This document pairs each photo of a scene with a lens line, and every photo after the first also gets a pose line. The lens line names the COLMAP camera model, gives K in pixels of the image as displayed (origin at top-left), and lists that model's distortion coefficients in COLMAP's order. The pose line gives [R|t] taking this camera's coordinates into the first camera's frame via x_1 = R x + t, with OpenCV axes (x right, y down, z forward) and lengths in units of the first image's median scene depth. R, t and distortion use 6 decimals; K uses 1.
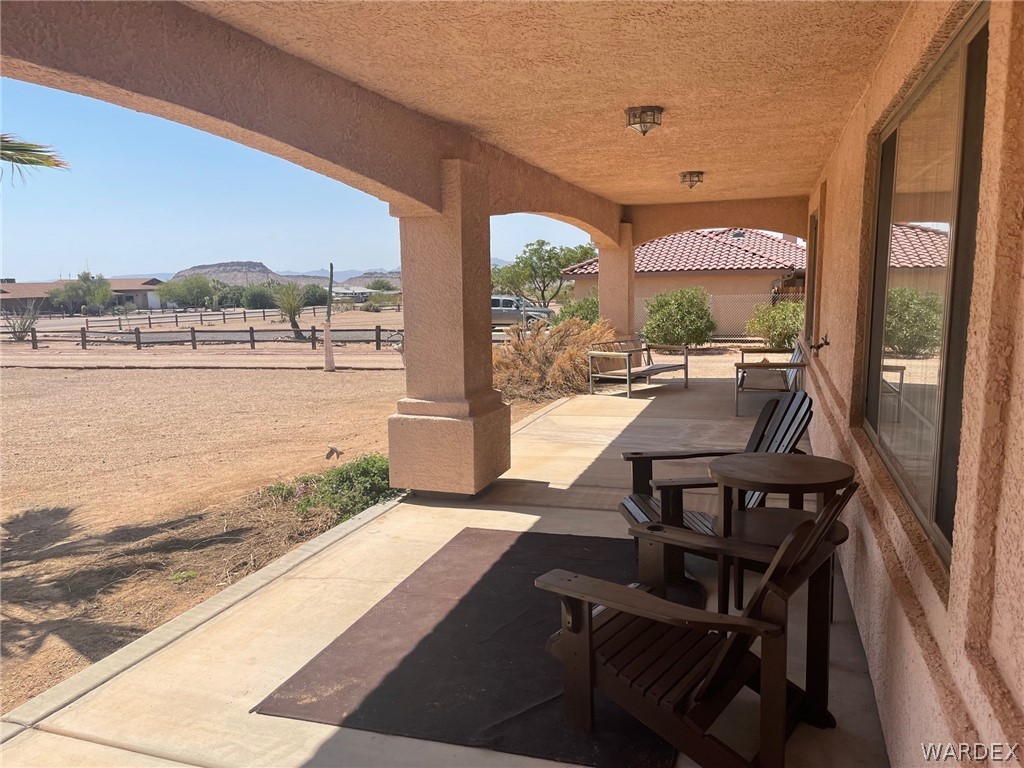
lens RADIAL K [[784.1, 0, 512.0], [0, 784.1, 384.0], [0, 0, 1]] dist [0.002872, -0.004882]
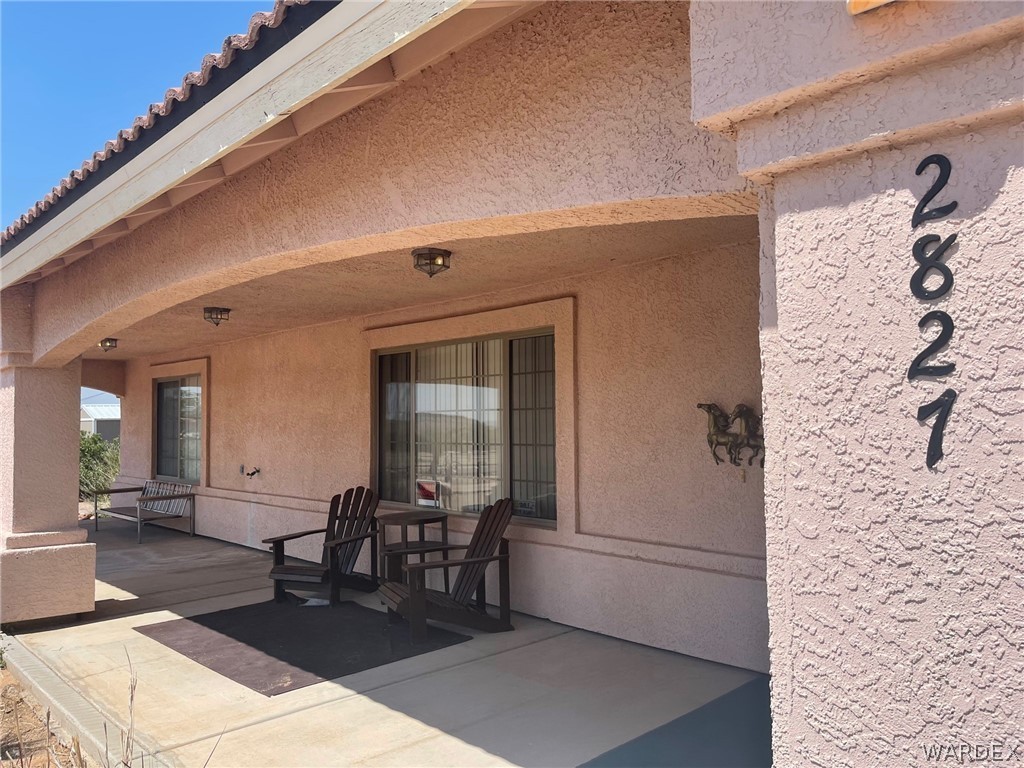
lens RADIAL K [[784.1, 0, 512.0], [0, 784.1, 384.0], [0, 0, 1]] dist [0.002872, -0.004882]
pose [[0.486710, 0.054716, 0.871848, -1.039887], [0.120698, 0.984252, -0.129150, 0.051004], [-0.865185, 0.168089, 0.472441, -0.163262]]
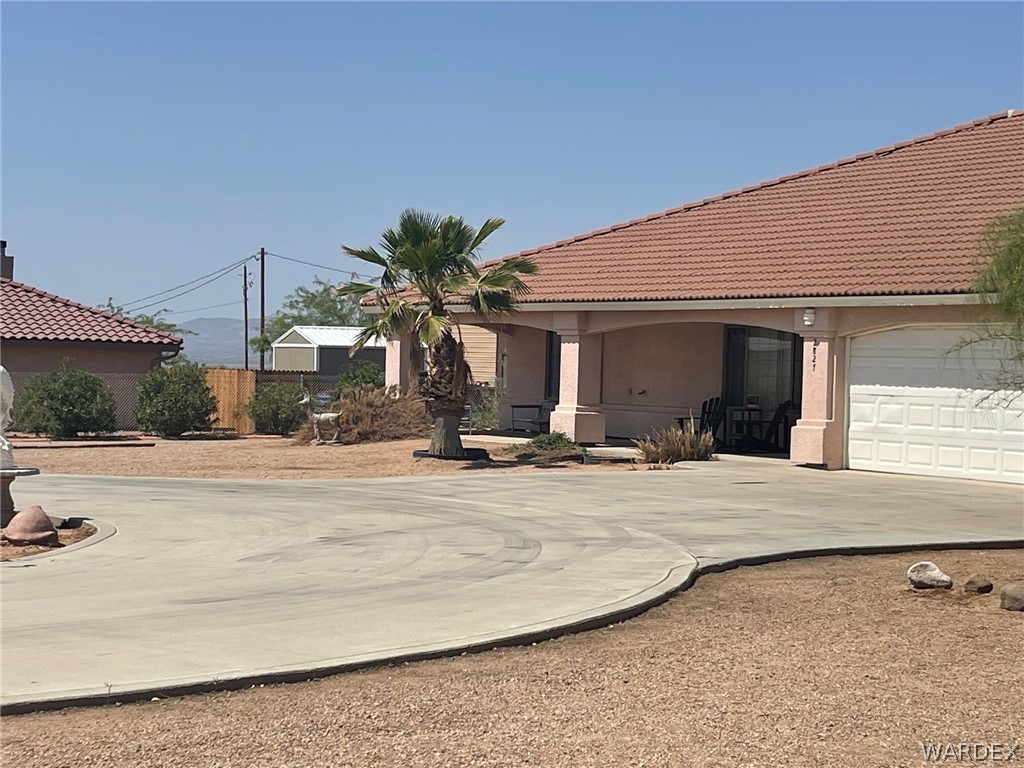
lens RADIAL K [[2055.7, 0, 512.0], [0, 2055.7, 384.0], [0, 0, 1]] dist [-0.007613, -0.030285]
pose [[0.652931, 0.029082, 0.756859, -7.297160], [0.063421, 0.993654, -0.092893, 0.757582], [-0.754758, 0.108654, 0.646943, -4.302864]]
